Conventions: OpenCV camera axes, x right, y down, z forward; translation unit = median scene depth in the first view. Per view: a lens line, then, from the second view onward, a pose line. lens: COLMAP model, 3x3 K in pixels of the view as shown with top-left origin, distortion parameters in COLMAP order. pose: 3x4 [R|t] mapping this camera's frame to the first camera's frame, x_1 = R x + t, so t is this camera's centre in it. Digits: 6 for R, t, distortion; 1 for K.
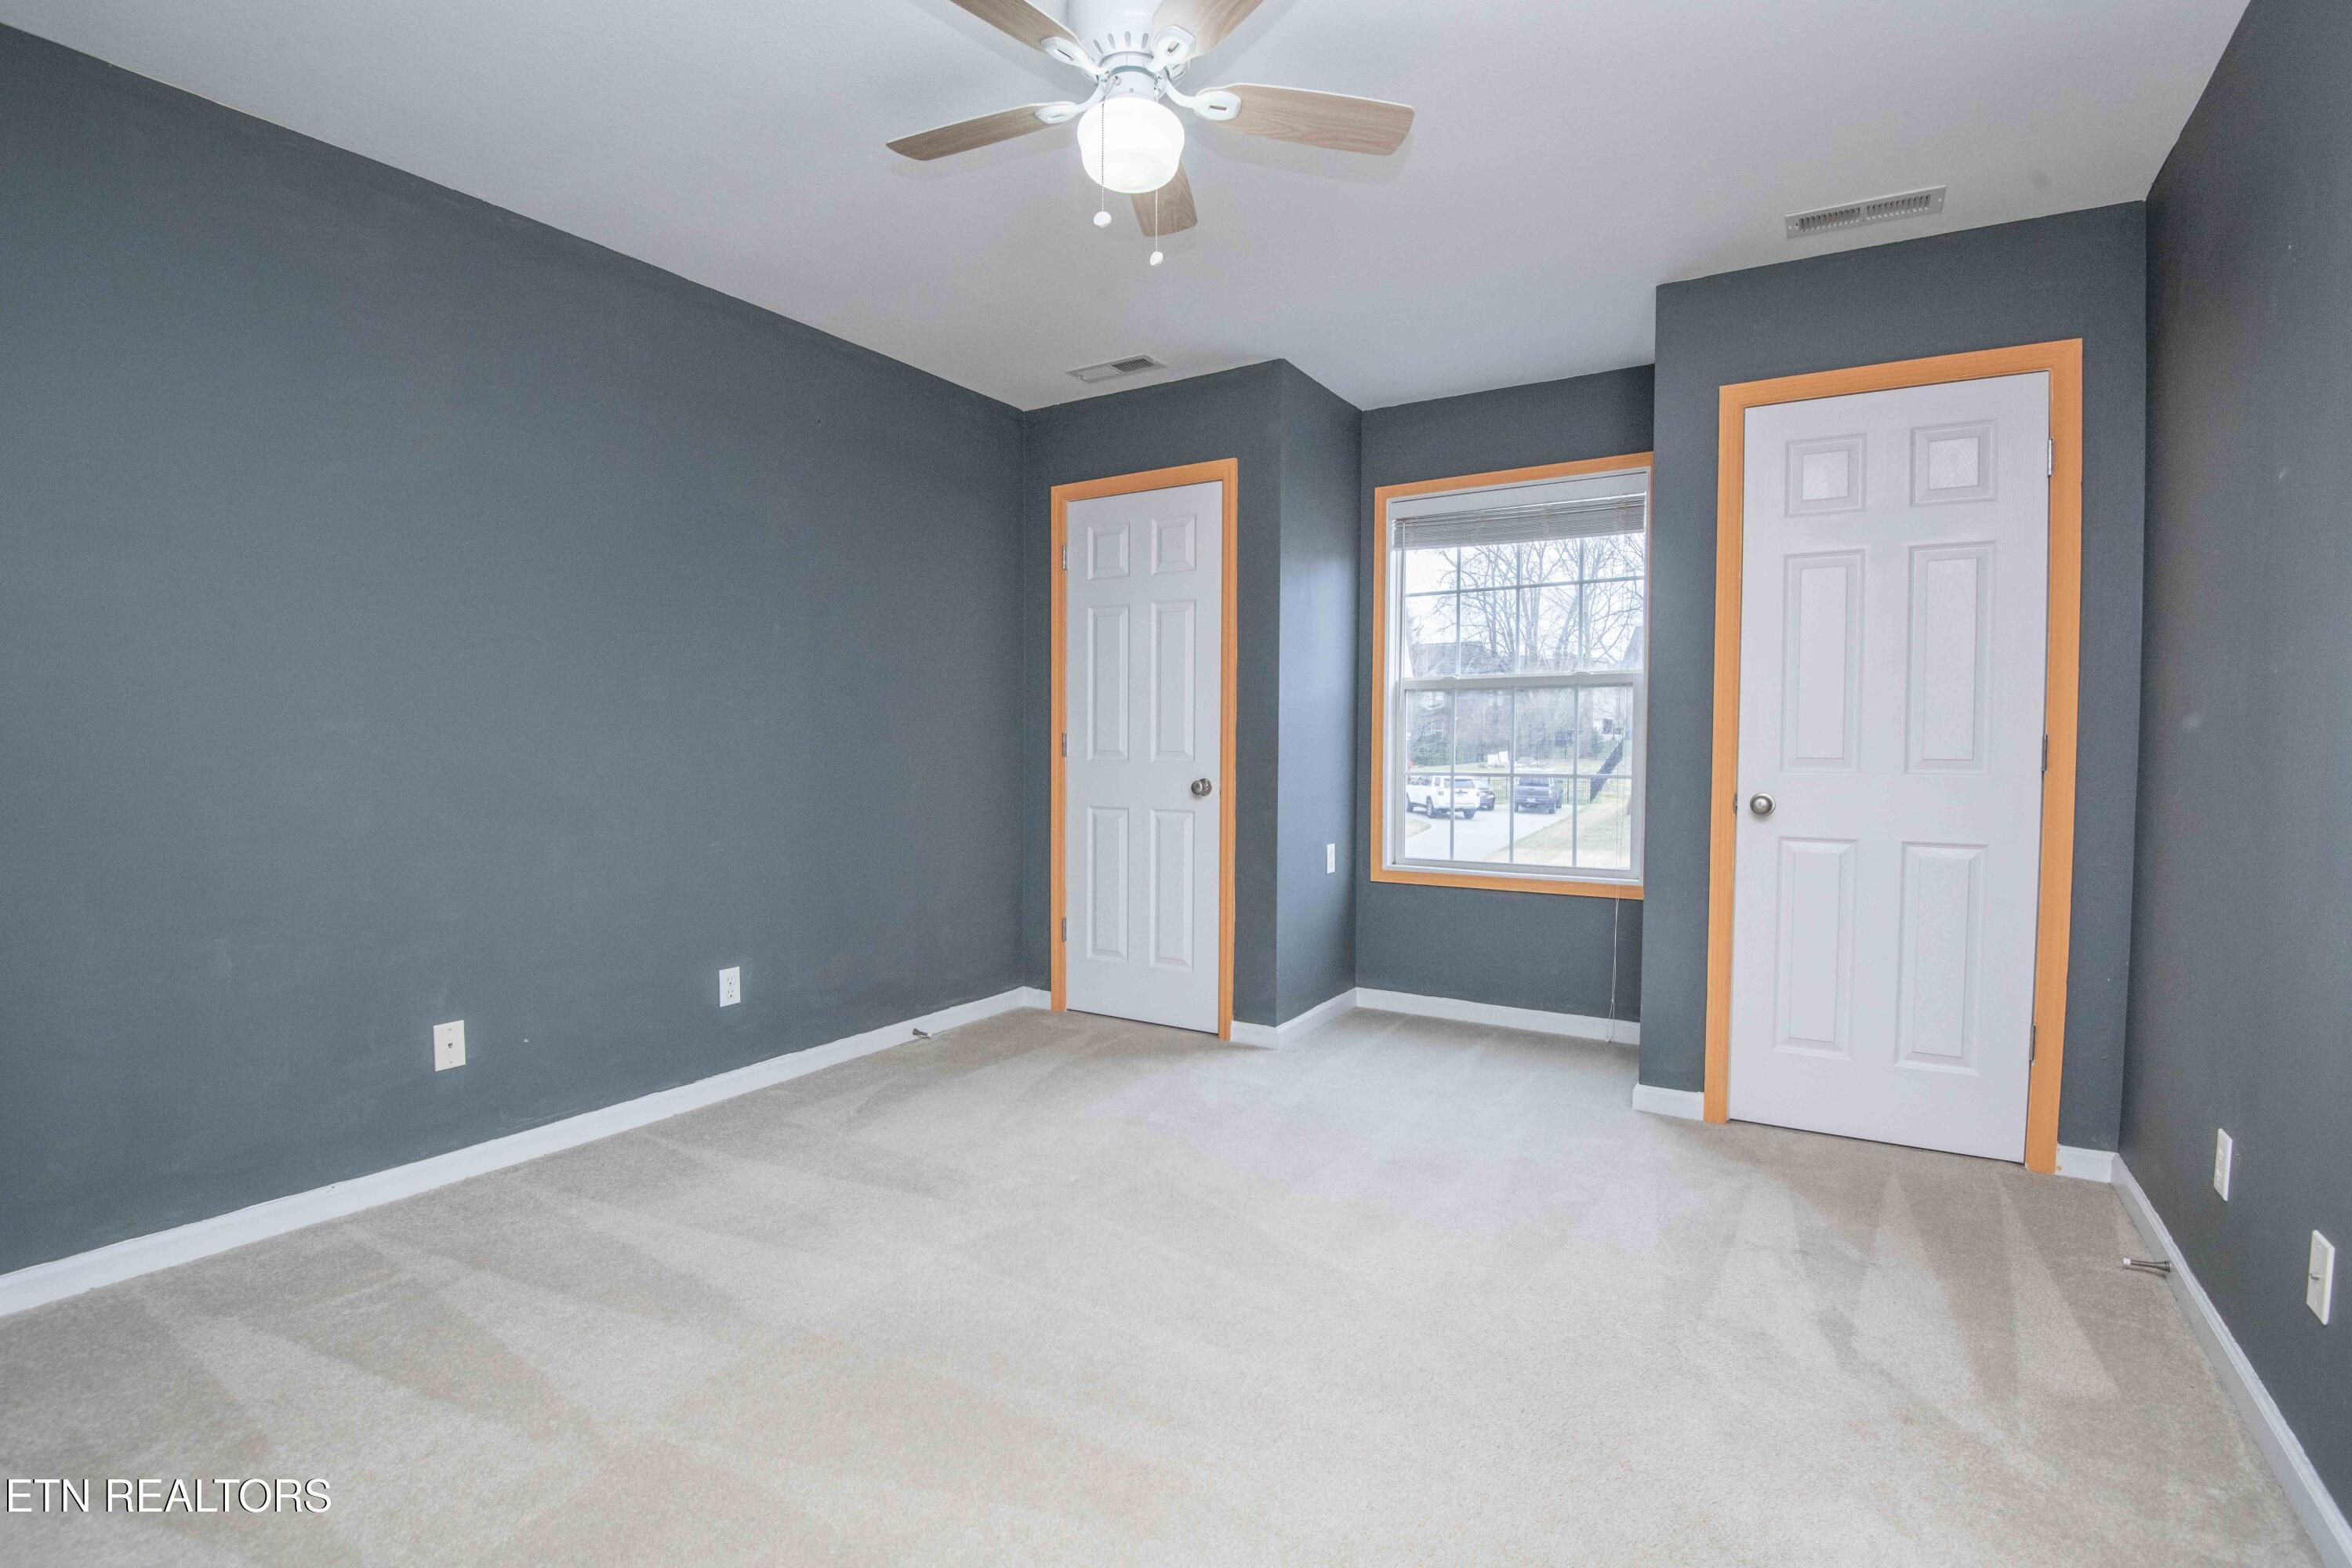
lens RADIAL K [[1089.2, 0, 1196.0], [0, 1089.2, 782.1], [0, 0, 1]] dist [0.002591, -0.018967]
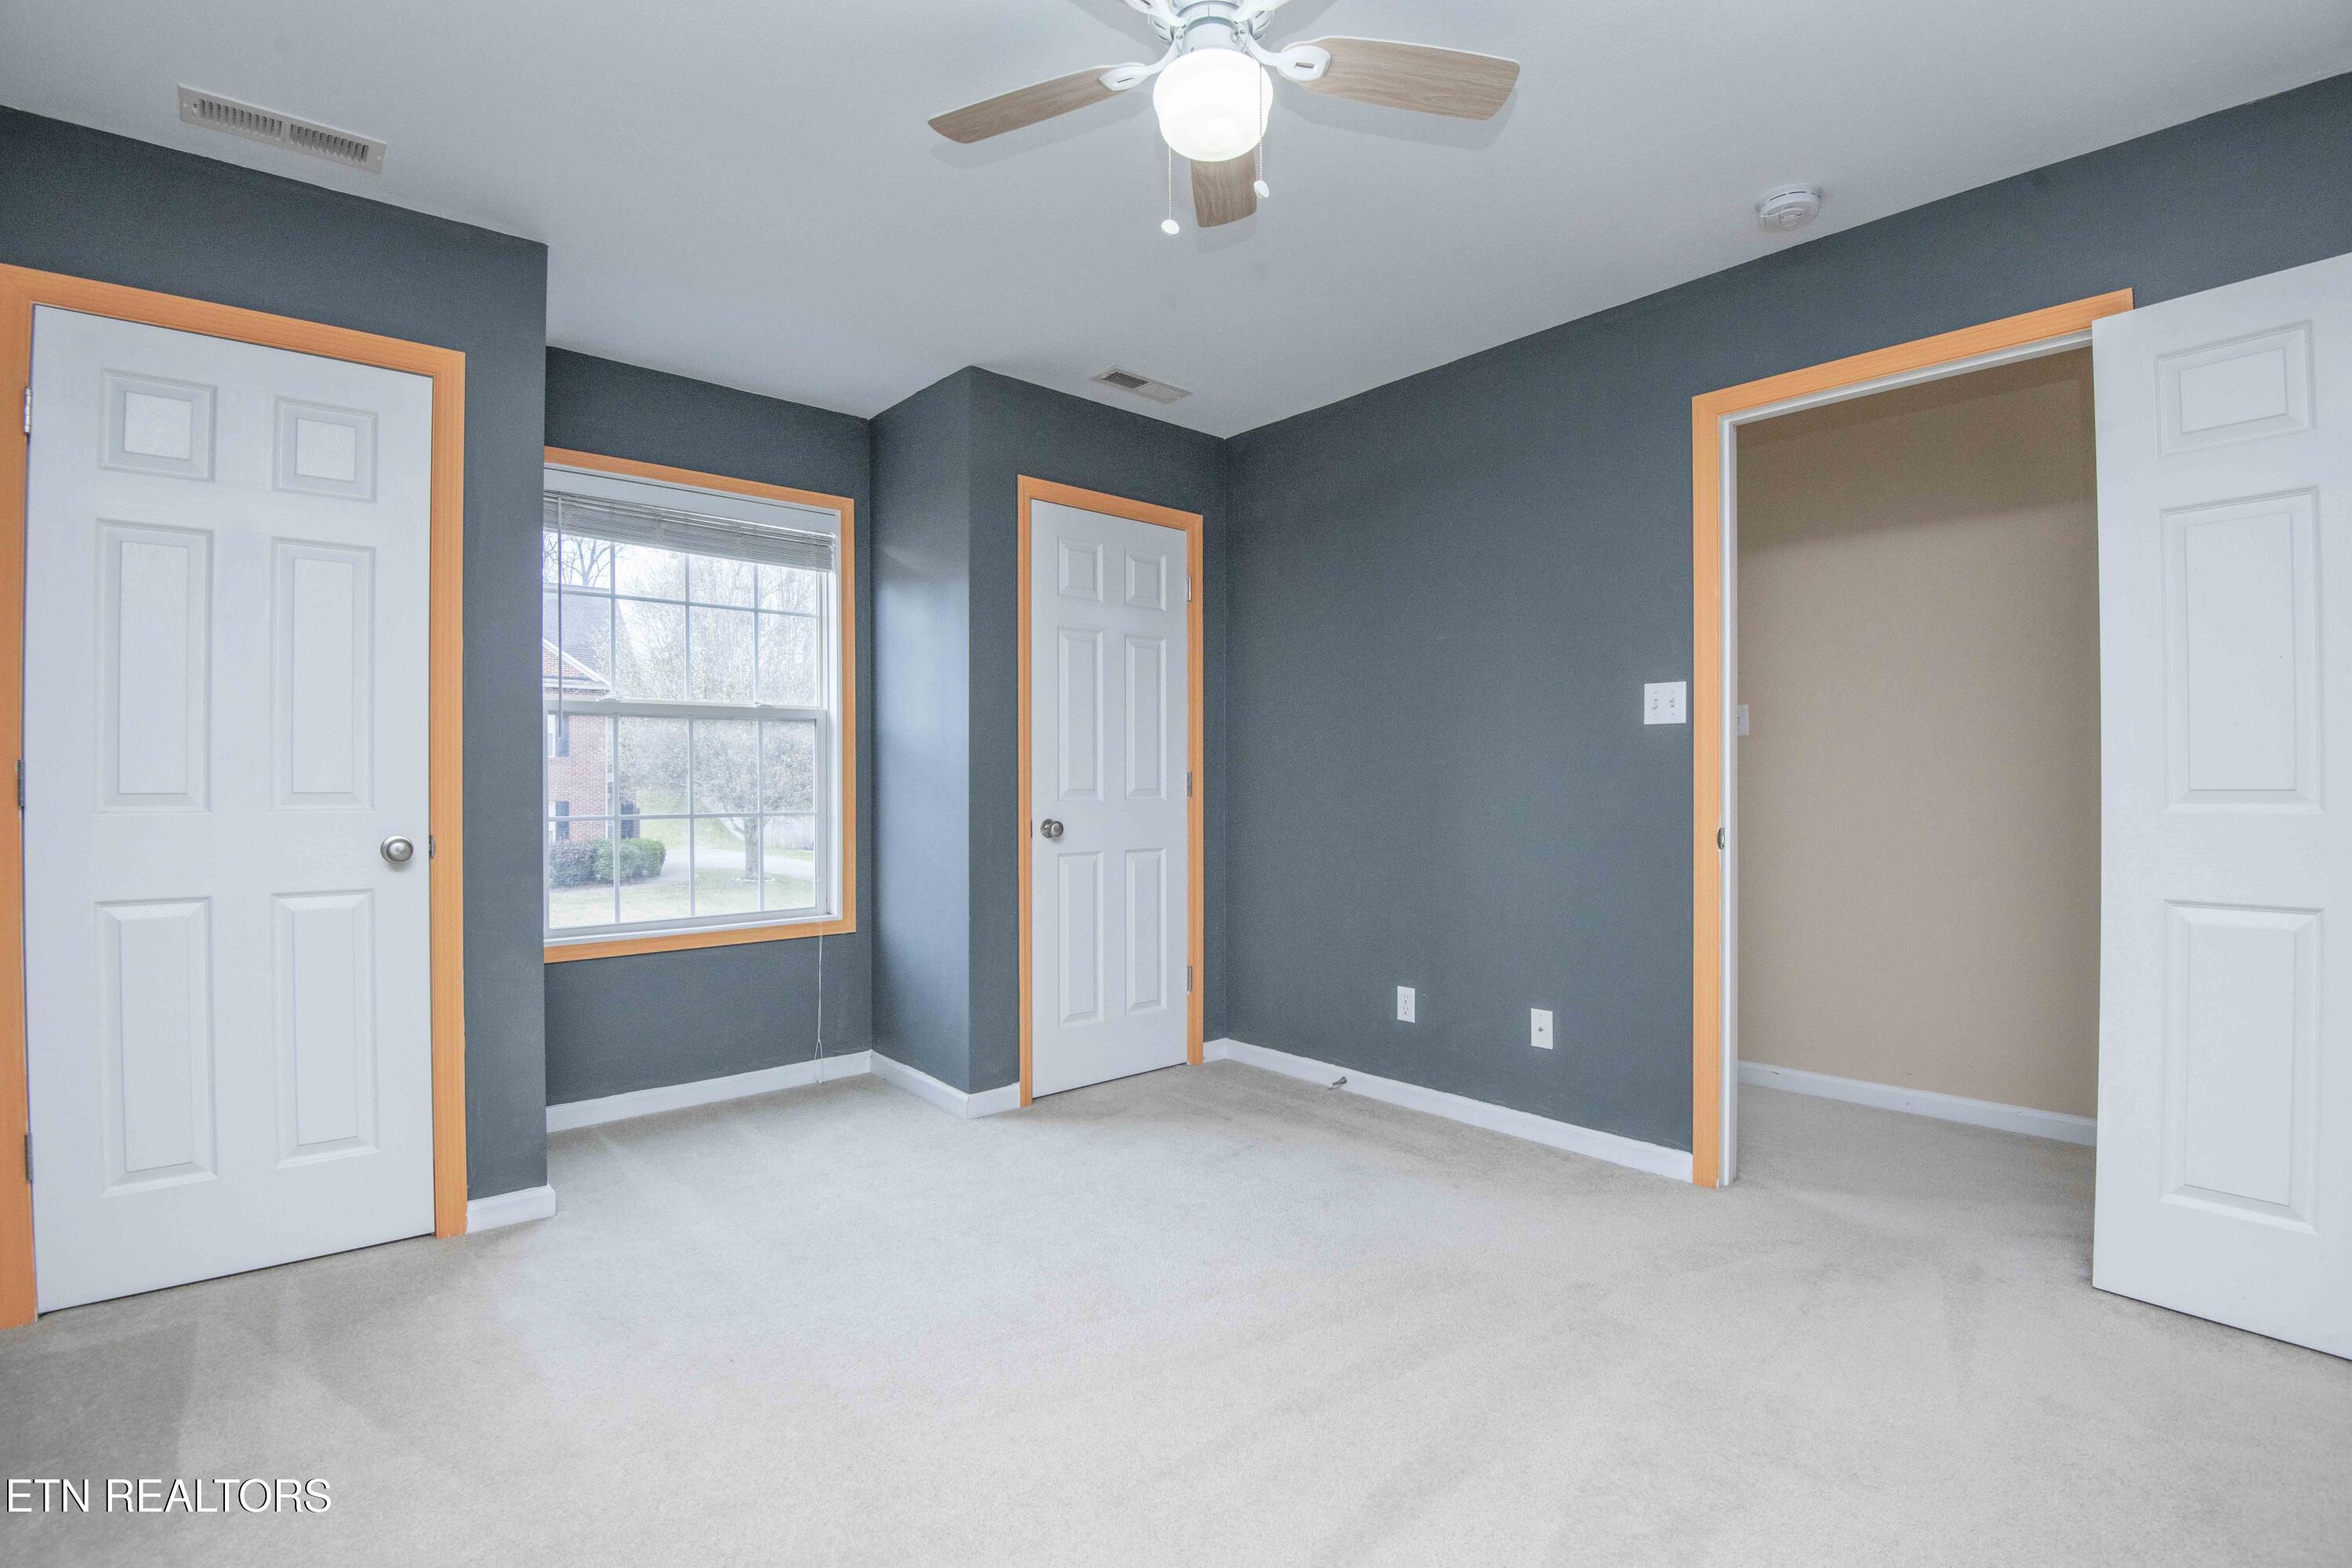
lens RADIAL K [[1089.2, 0, 1196.0], [0, 1089.2, 782.1], [0, 0, 1]] dist [0.002591, -0.018967]
pose [[0.298928, -0.002782, 0.954272, -0.477447], [0.044477, 0.998950, -0.011020, -0.007499], [-0.953239, 0.045738, 0.298738, 0.393151]]
